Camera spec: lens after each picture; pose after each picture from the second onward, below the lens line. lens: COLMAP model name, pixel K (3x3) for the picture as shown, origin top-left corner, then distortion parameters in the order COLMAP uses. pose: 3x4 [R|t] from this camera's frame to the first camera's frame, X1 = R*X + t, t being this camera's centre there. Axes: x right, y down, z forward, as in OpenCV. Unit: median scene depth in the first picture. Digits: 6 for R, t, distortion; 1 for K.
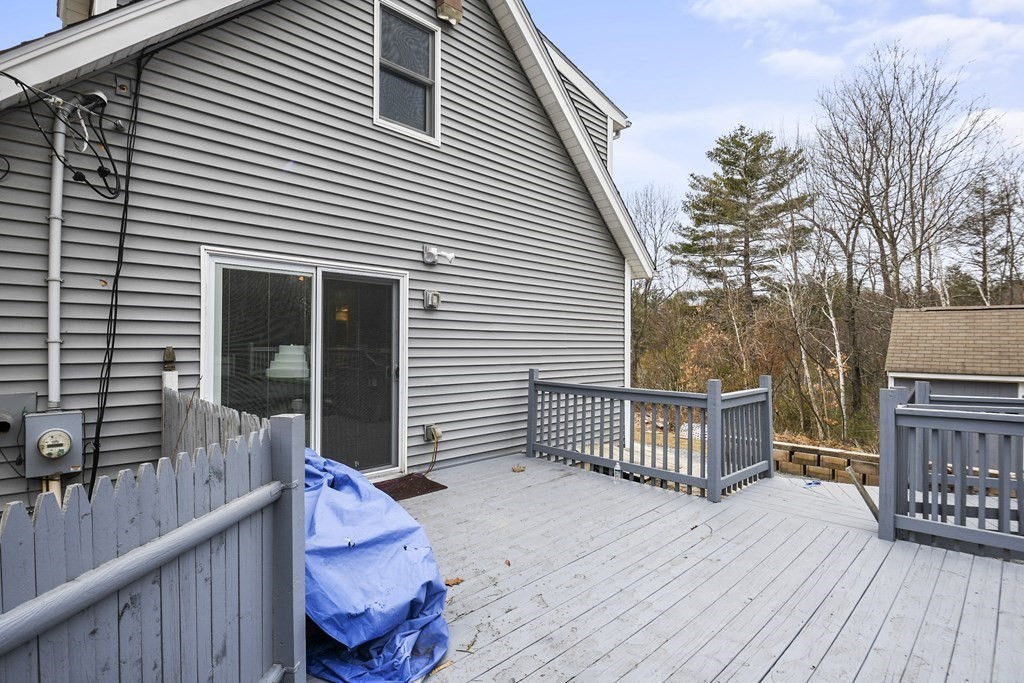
lens RADIAL K [[492.7, 0, 512.0], [0, 492.7, 341.5], [0, 0, 1]] dist [0.000880, -0.000032]
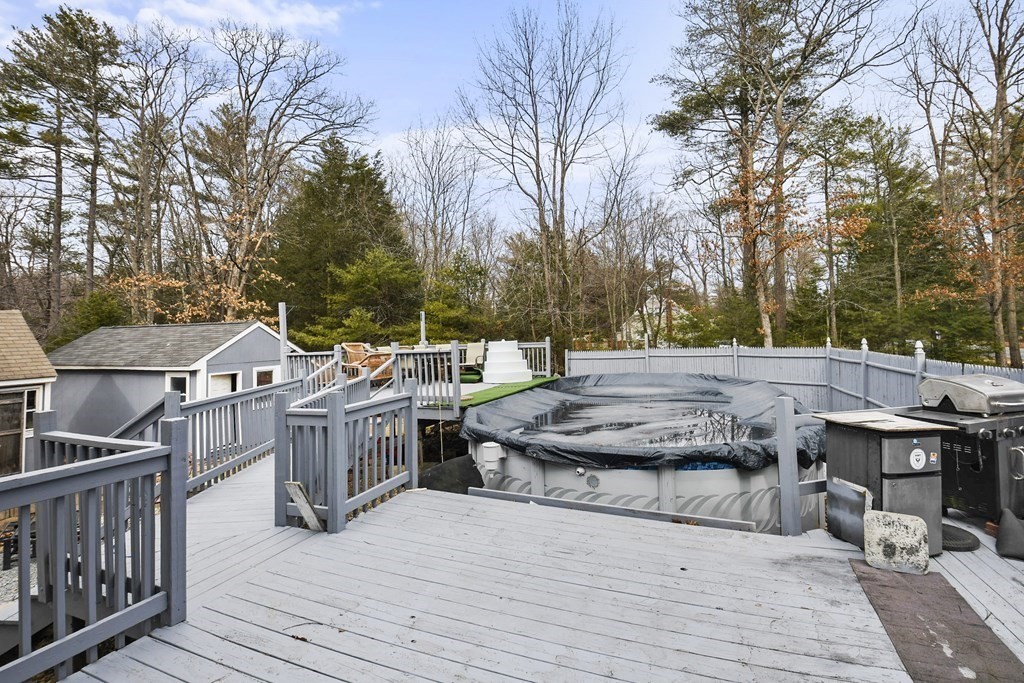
lens RADIAL K [[467.0, 0, 512.0], [0, 467.0, 341.5], [0, 0, 1]] dist [-0.000169, -0.013853]
pose [[-0.434856, 0.016170, 0.900355, -0.335605], [0.009362, 0.999866, -0.013435, 0.014047], [-0.900451, 0.002587, -0.434949, 1.204094]]
